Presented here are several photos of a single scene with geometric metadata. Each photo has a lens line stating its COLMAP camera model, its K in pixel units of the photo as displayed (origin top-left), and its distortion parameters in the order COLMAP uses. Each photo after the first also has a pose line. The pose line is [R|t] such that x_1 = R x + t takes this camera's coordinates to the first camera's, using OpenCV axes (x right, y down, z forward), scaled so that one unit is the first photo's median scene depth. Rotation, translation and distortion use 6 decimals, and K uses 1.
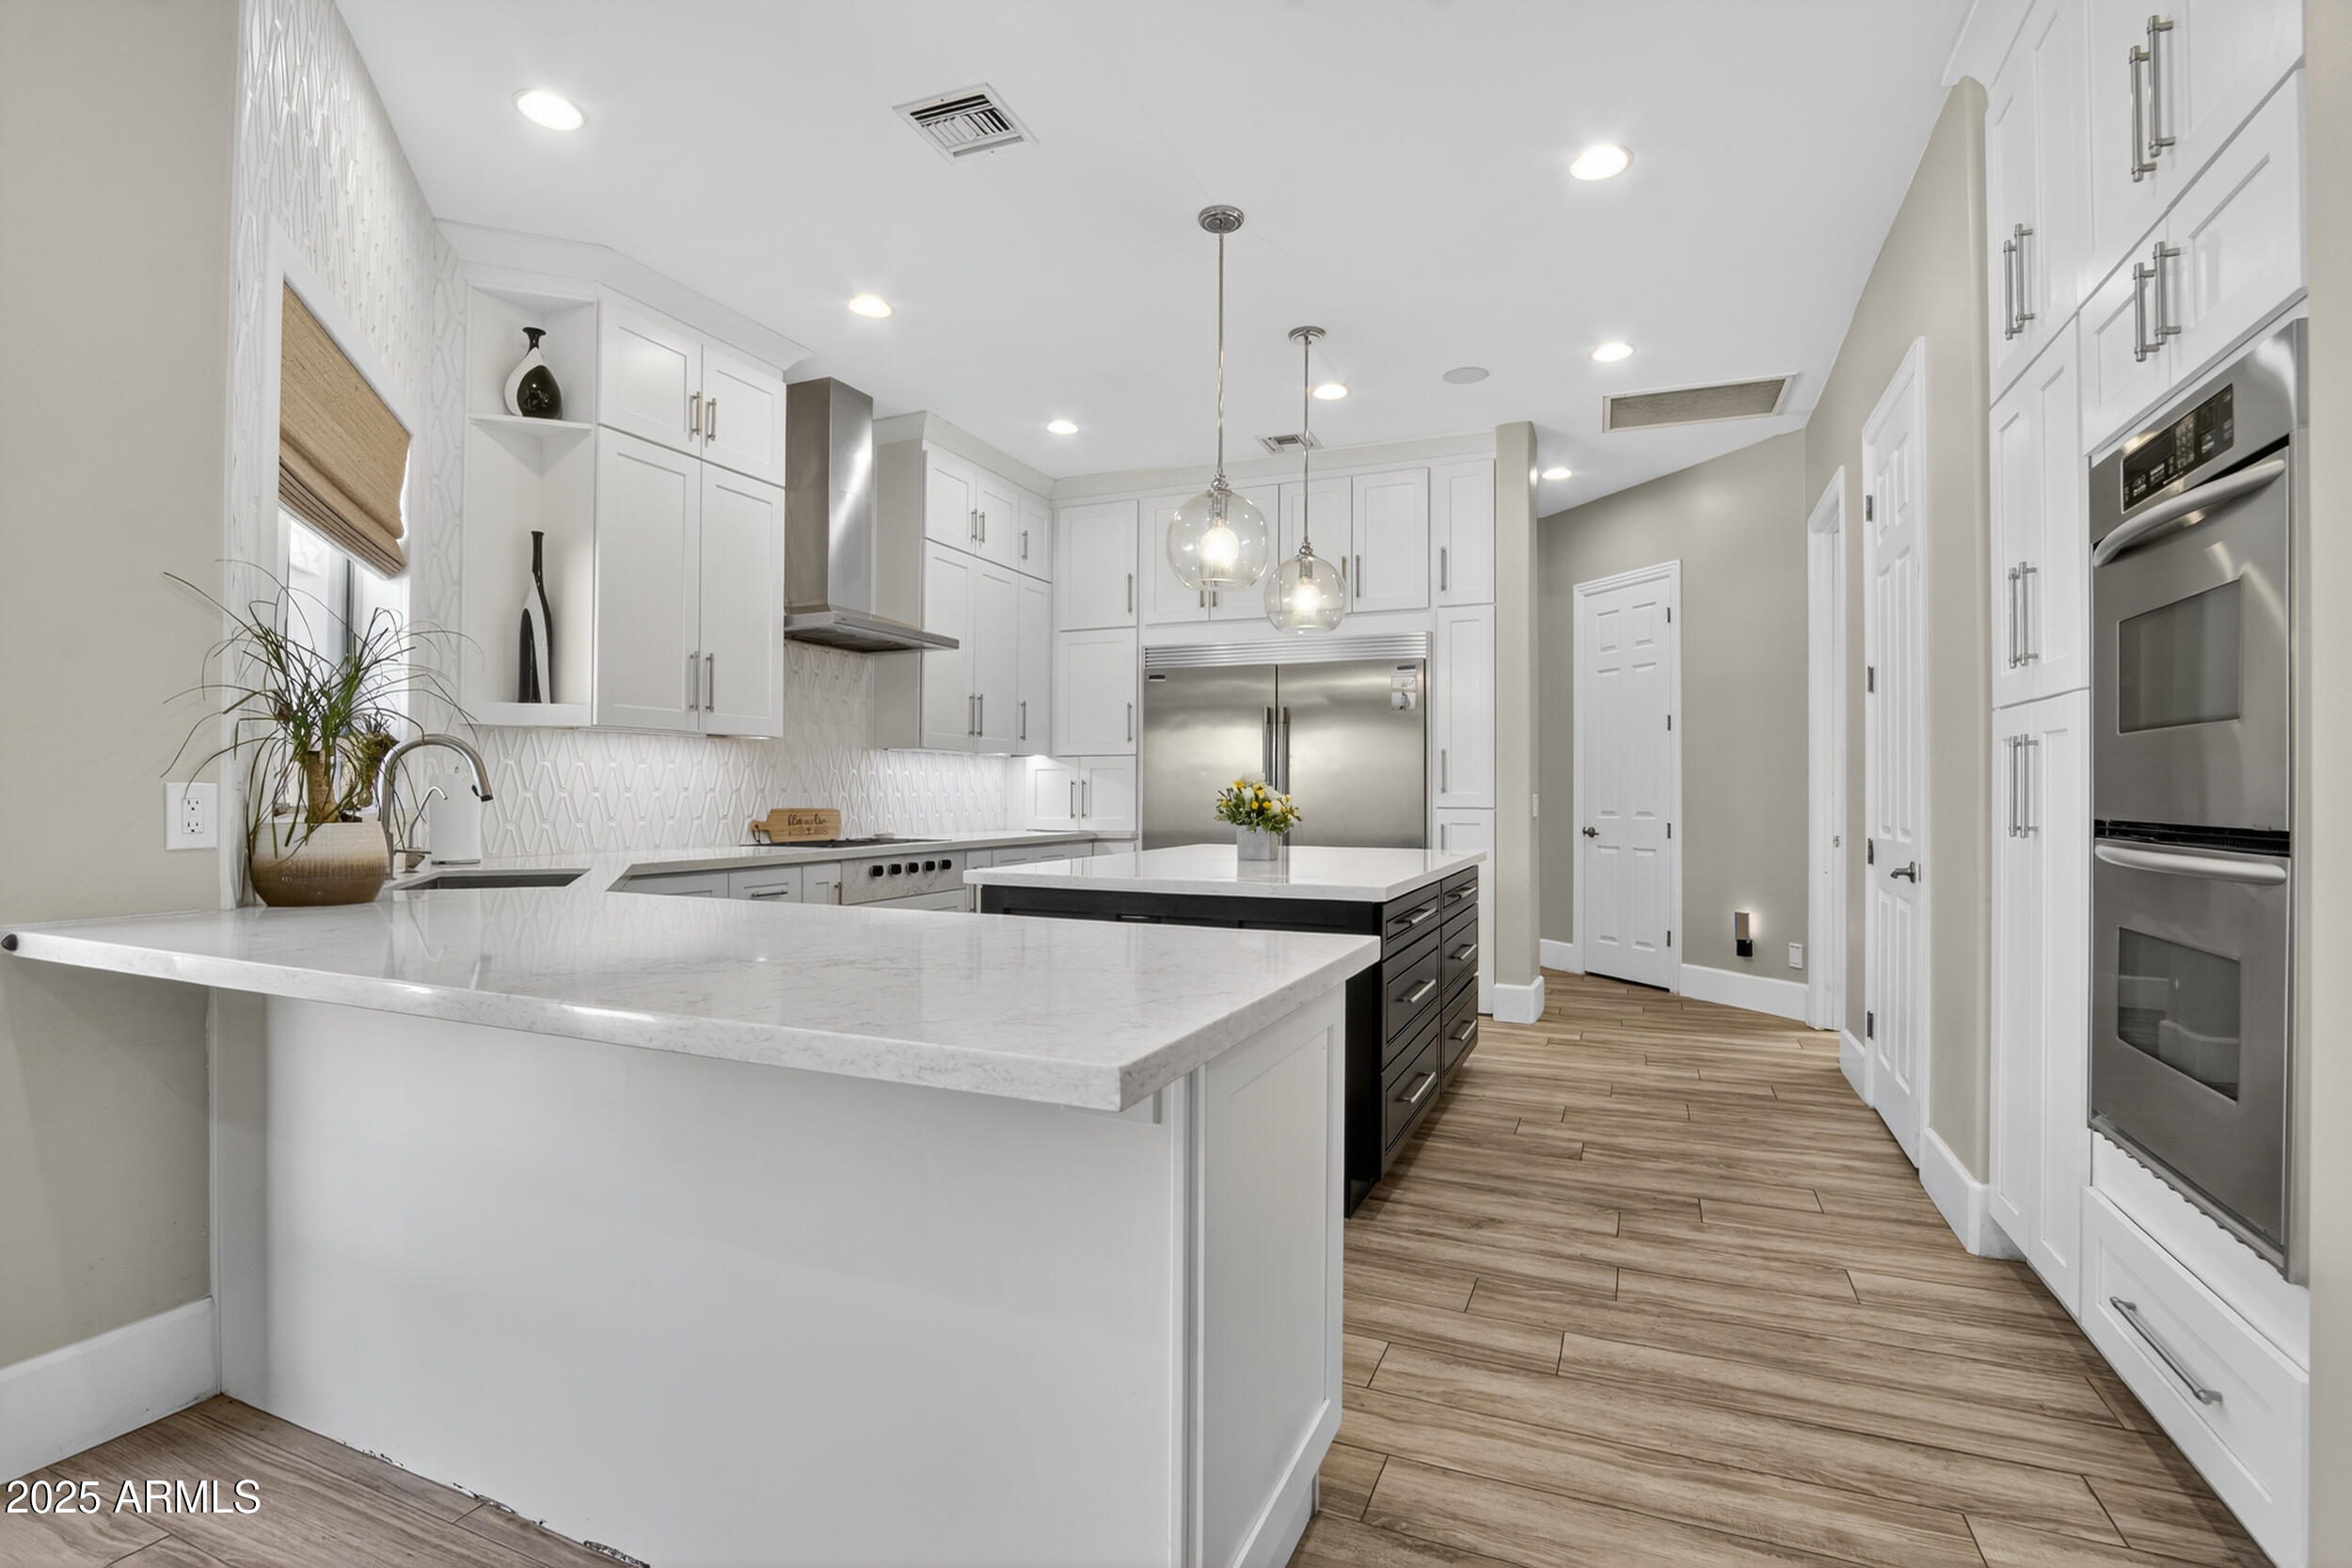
lens RADIAL K [[1106.1, 0, 1168.1], [0, 1106.1, 780.4], [0, 0, 1]] dist [-0.018049, 0.000874]
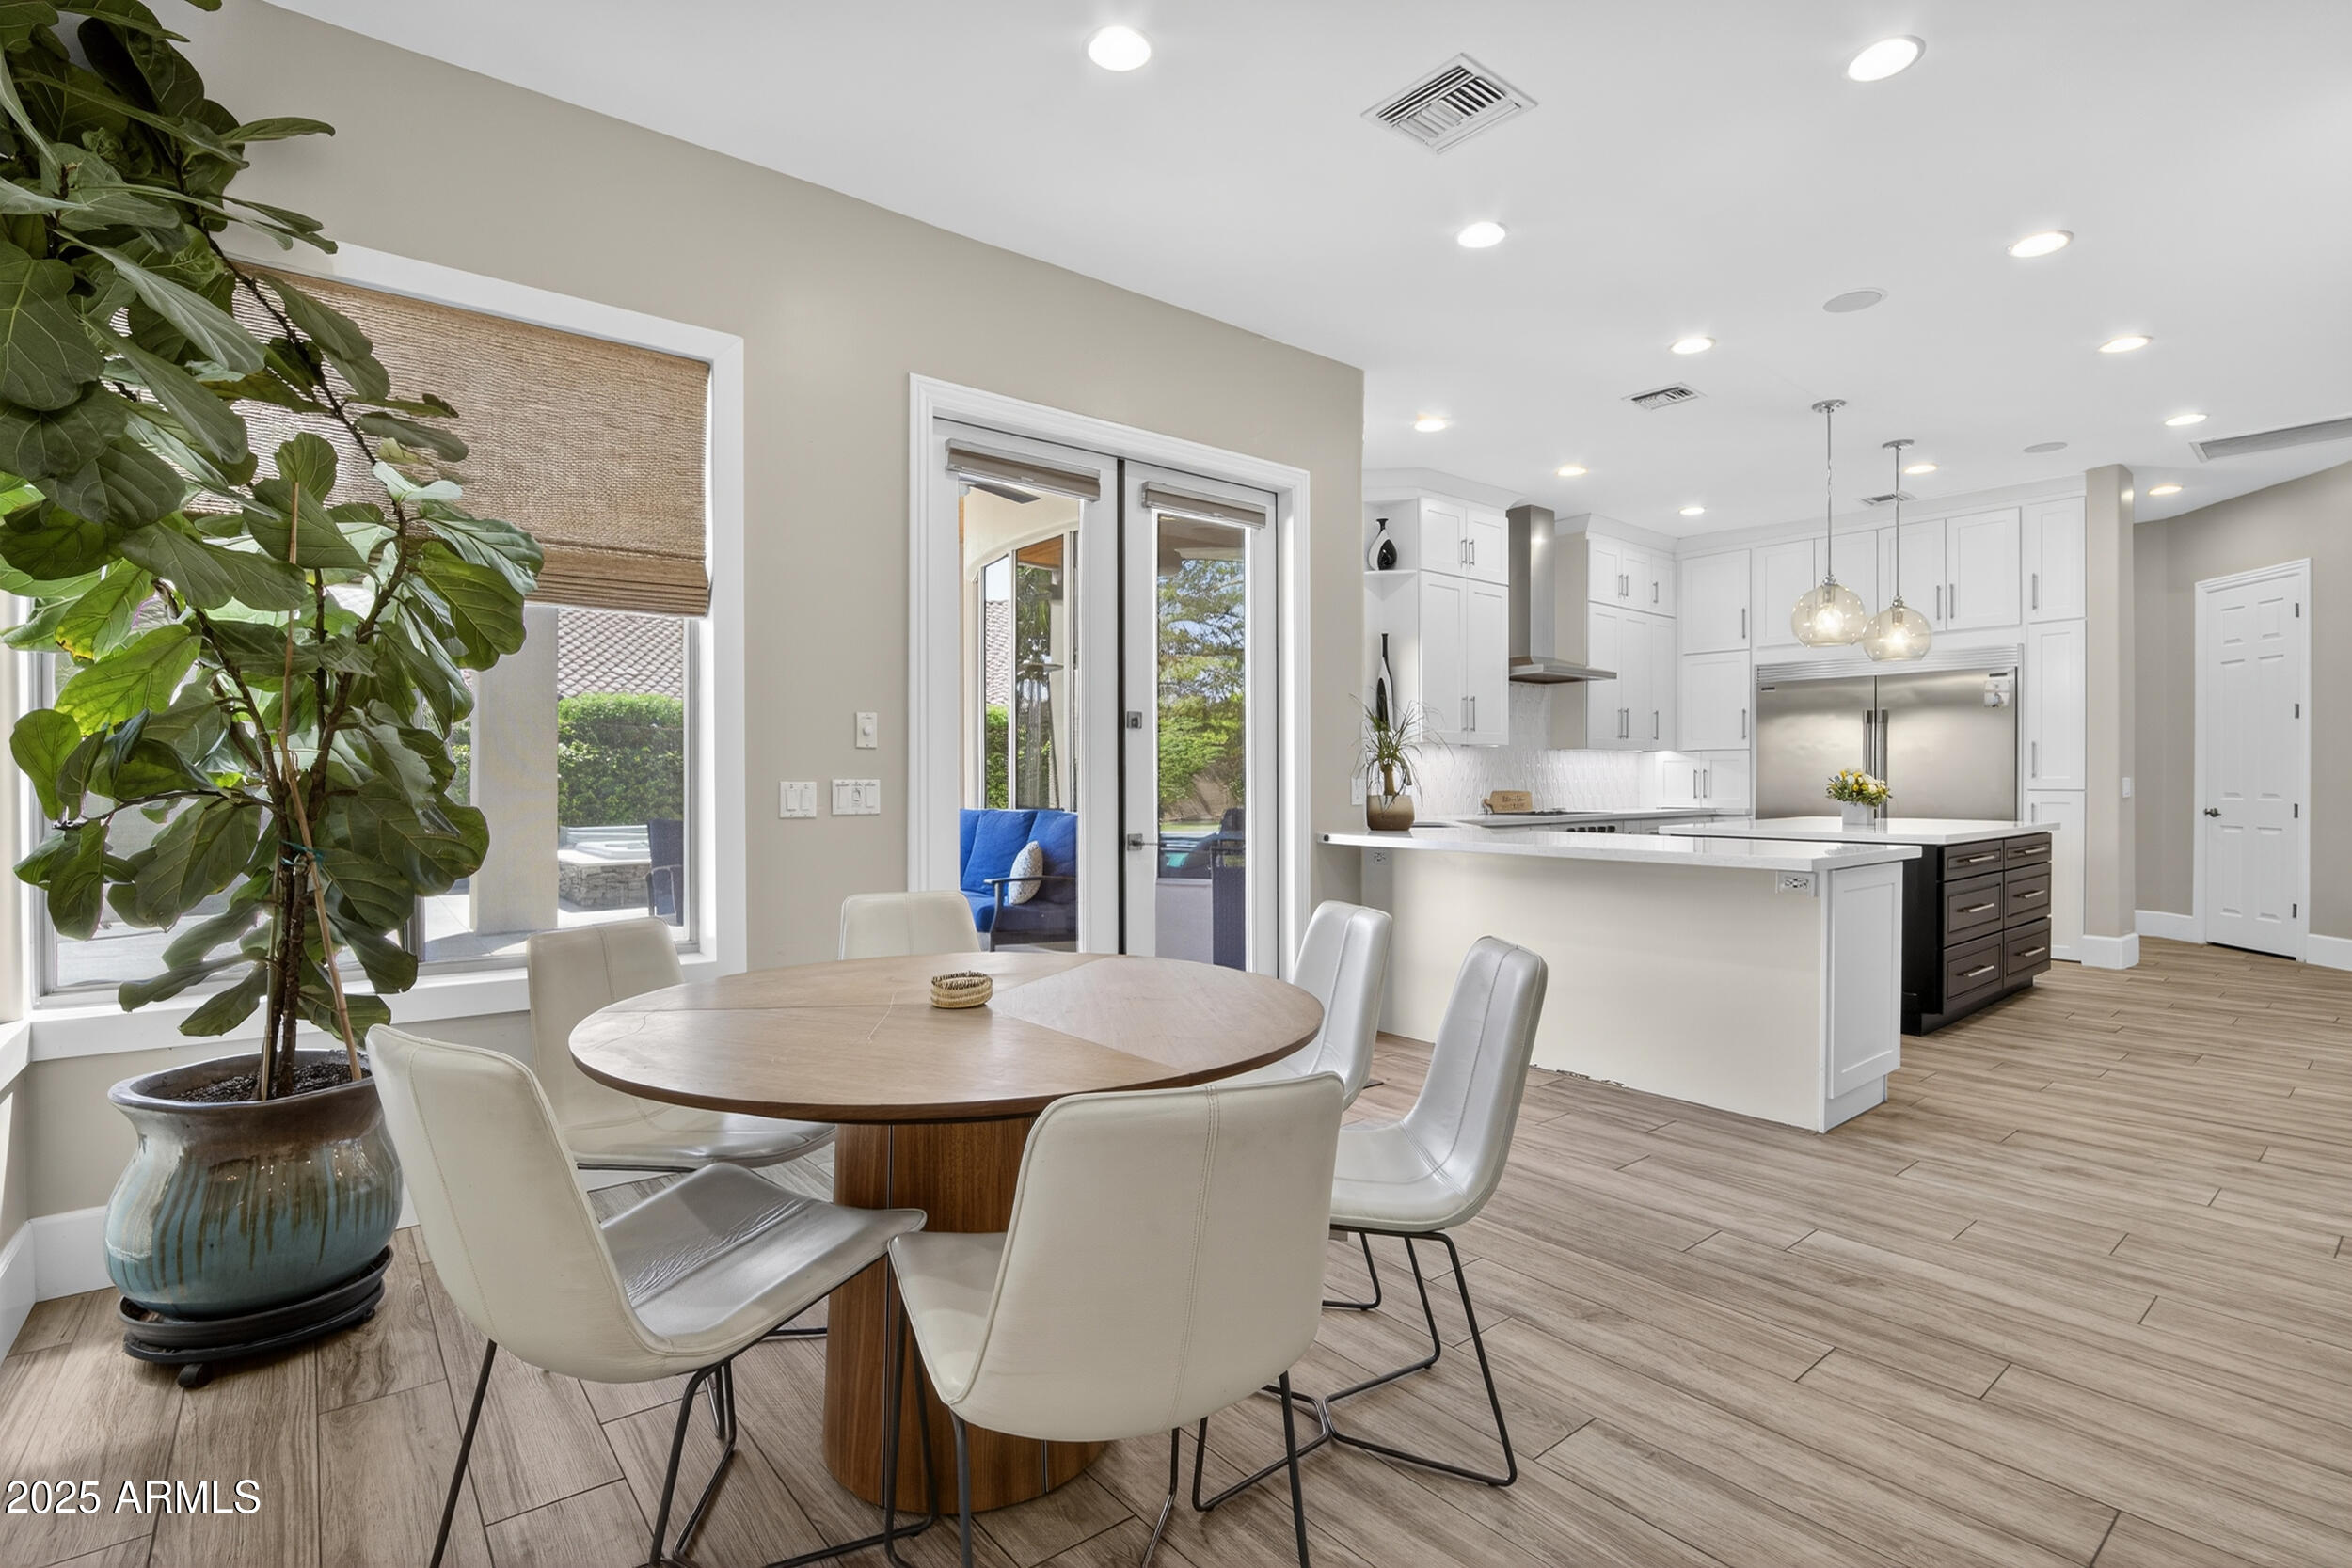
lens RADIAL K [[1107.7, 0, 1172.3], [0, 1107.7, 793.6], [0, 0, 1]] dist [-0.041904, 0.011019]
pose [[0.886376, -0.000933, -0.462965, -0.039780], [0.012589, 0.999677, 0.022088, -0.009219], [0.462795, -0.025406, 0.886101, -0.510904]]
